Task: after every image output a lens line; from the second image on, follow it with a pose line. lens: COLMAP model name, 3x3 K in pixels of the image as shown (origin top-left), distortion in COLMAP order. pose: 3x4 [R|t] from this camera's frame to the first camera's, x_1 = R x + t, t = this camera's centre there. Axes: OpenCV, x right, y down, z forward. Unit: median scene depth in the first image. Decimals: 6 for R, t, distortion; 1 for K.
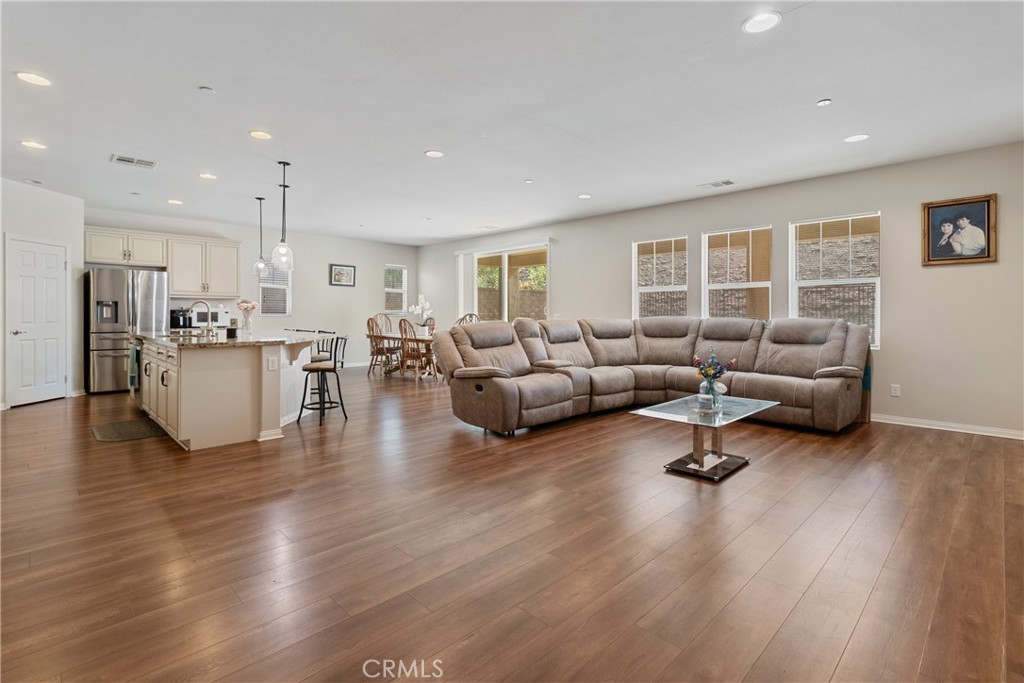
lens RADIAL K [[476.6, 0, 513.3], [0, 476.6, 317.1], [0, 0, 1]] dist [-0.000014, 0.000241]
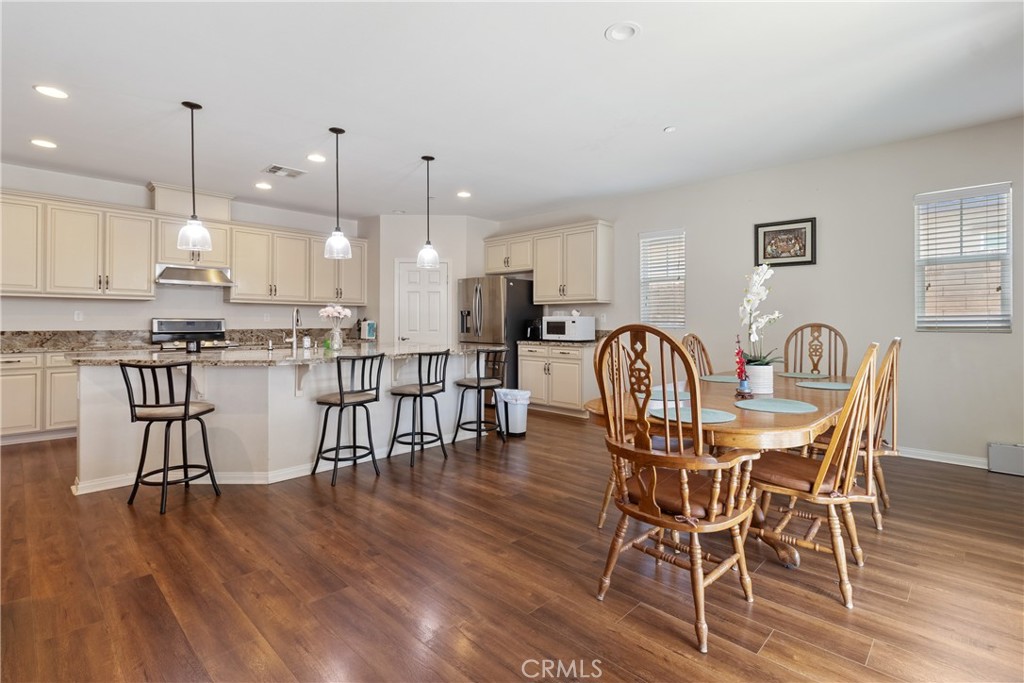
lens RADIAL K [[476.6, 0, 515.3], [0, 476.6, 320.5], [0, 0, 1]] dist [-0.000014, 0.000241]
pose [[0.020339, -0.005310, -0.999779, 0.158505], [-0.010507, 0.999930, -0.005524, -0.008494], [0.999738, 0.010618, 0.020282, 1.074969]]
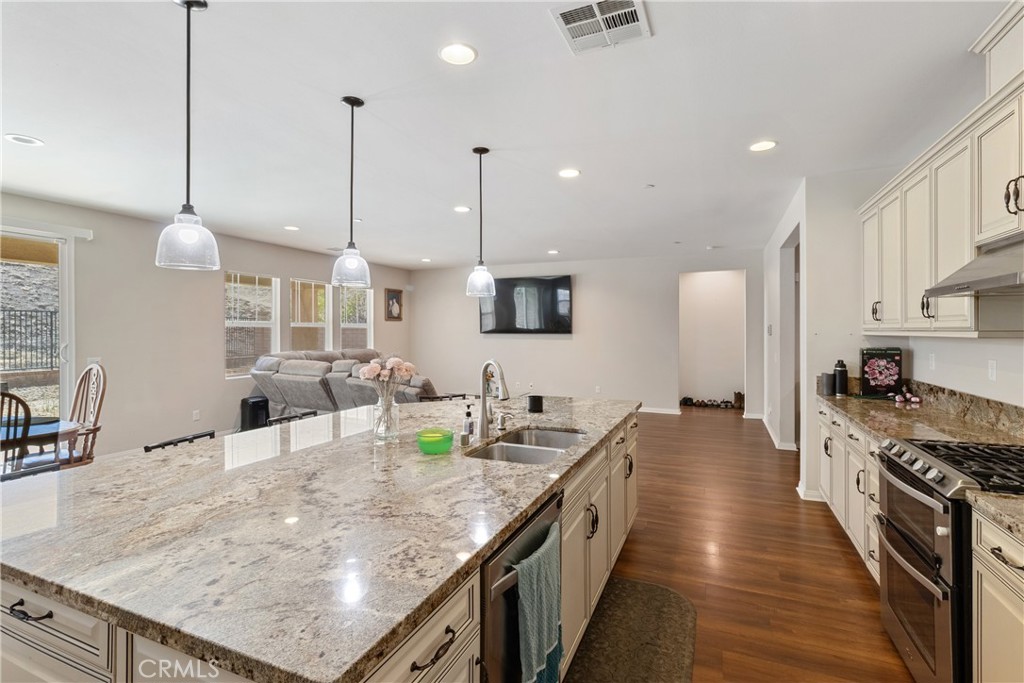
lens RADIAL K [[476.6, 0, 517.3], [0, 476.6, 333.6], [0, 0, 1]] dist [-0.000014, 0.000241]
pose [[-0.376044, -0.006091, 0.926582, -0.835987], [0.006154, 0.999940, 0.009071, -0.048586], [-0.926582, 0.009113, -0.375984, 0.894365]]
